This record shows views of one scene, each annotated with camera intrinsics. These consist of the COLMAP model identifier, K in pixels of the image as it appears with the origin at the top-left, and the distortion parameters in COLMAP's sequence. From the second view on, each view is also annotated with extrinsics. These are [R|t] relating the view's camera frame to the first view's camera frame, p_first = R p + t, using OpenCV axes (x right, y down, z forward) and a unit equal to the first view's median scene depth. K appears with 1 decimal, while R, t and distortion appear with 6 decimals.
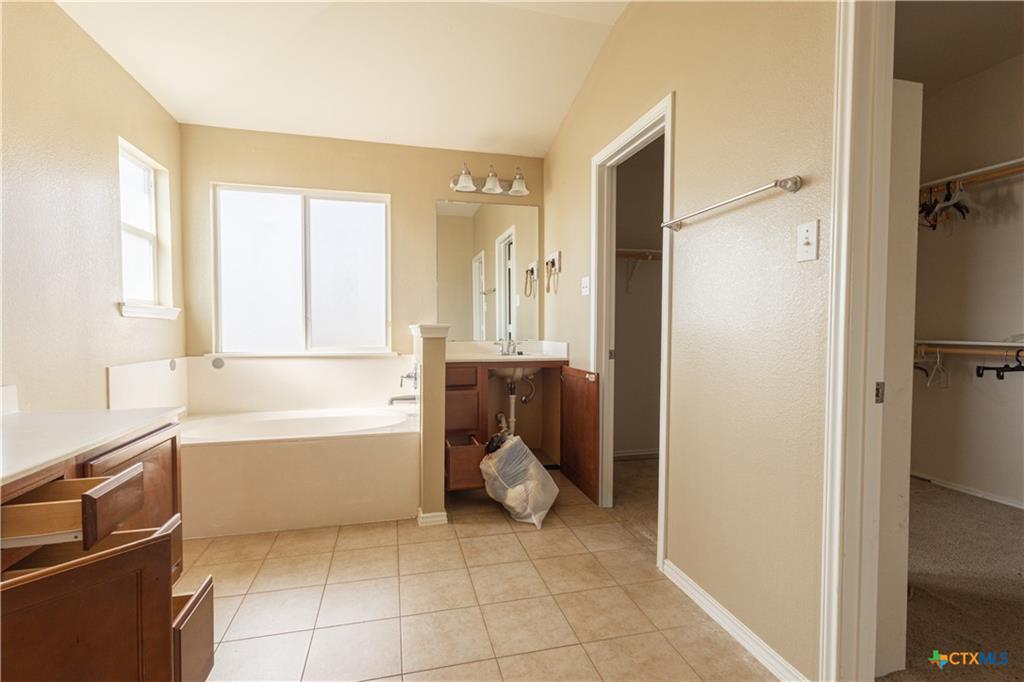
lens RADIAL K [[476.3, 0, 512.0], [0, 476.3, 341.0], [0, 0, 1]] dist [0.007979, 0.000024]
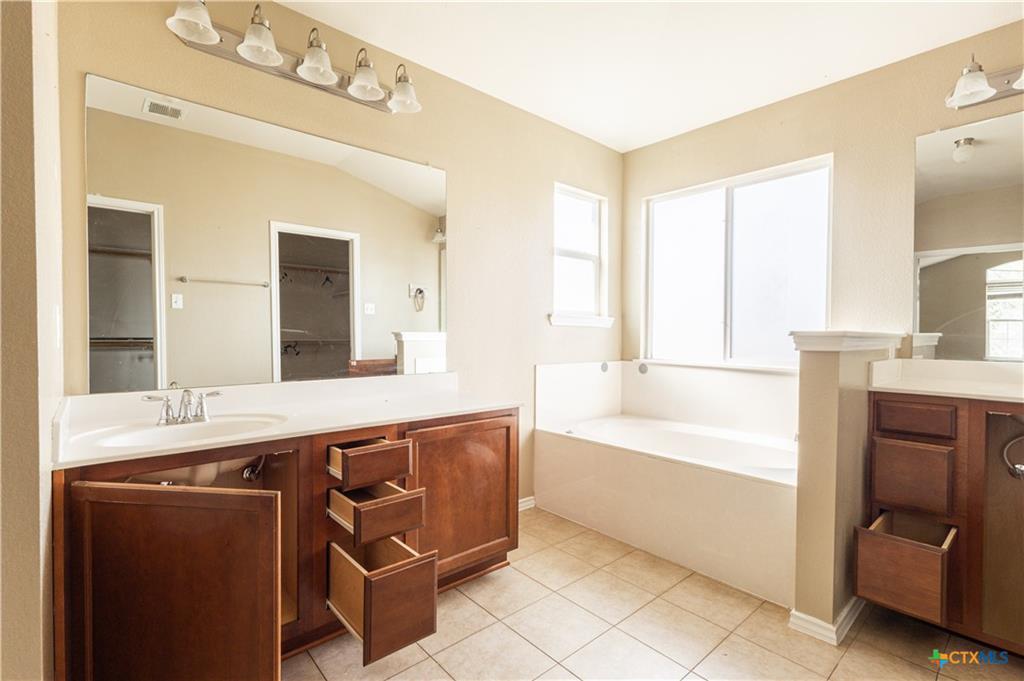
lens RADIAL K [[476.3, 0, 512.0], [0, 476.3, 340.5], [0, 0, 1]] dist [0.007979, 0.000024]
pose [[0.456356, 0.016062, -0.889652, 0.204867], [-0.033566, 0.999436, 0.000826, -0.007312], [0.889164, 0.029485, 0.456638, 0.284978]]
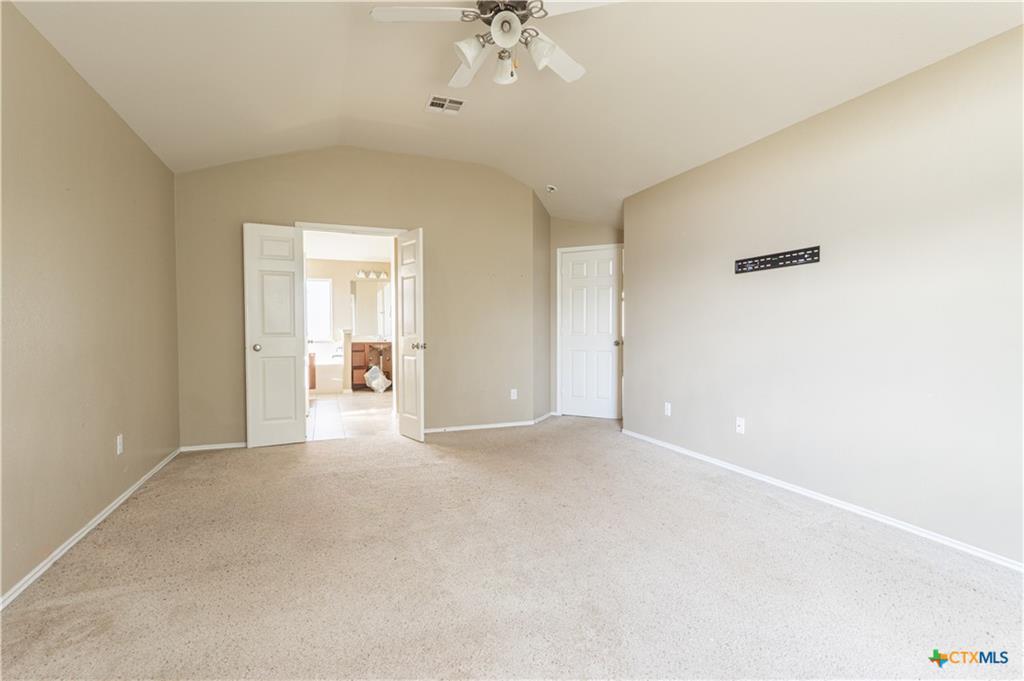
lens RADIAL K [[476.3, 0, 512.0], [0, 476.3, 340.5], [0, 0, 1]] dist [0.007979, 0.000024]
pose [[0.991812, -0.007450, 0.127487, 0.451381], [0.008043, 0.999959, -0.004138, 0.053871], [-0.127451, 0.005129, 0.991832, -1.991862]]
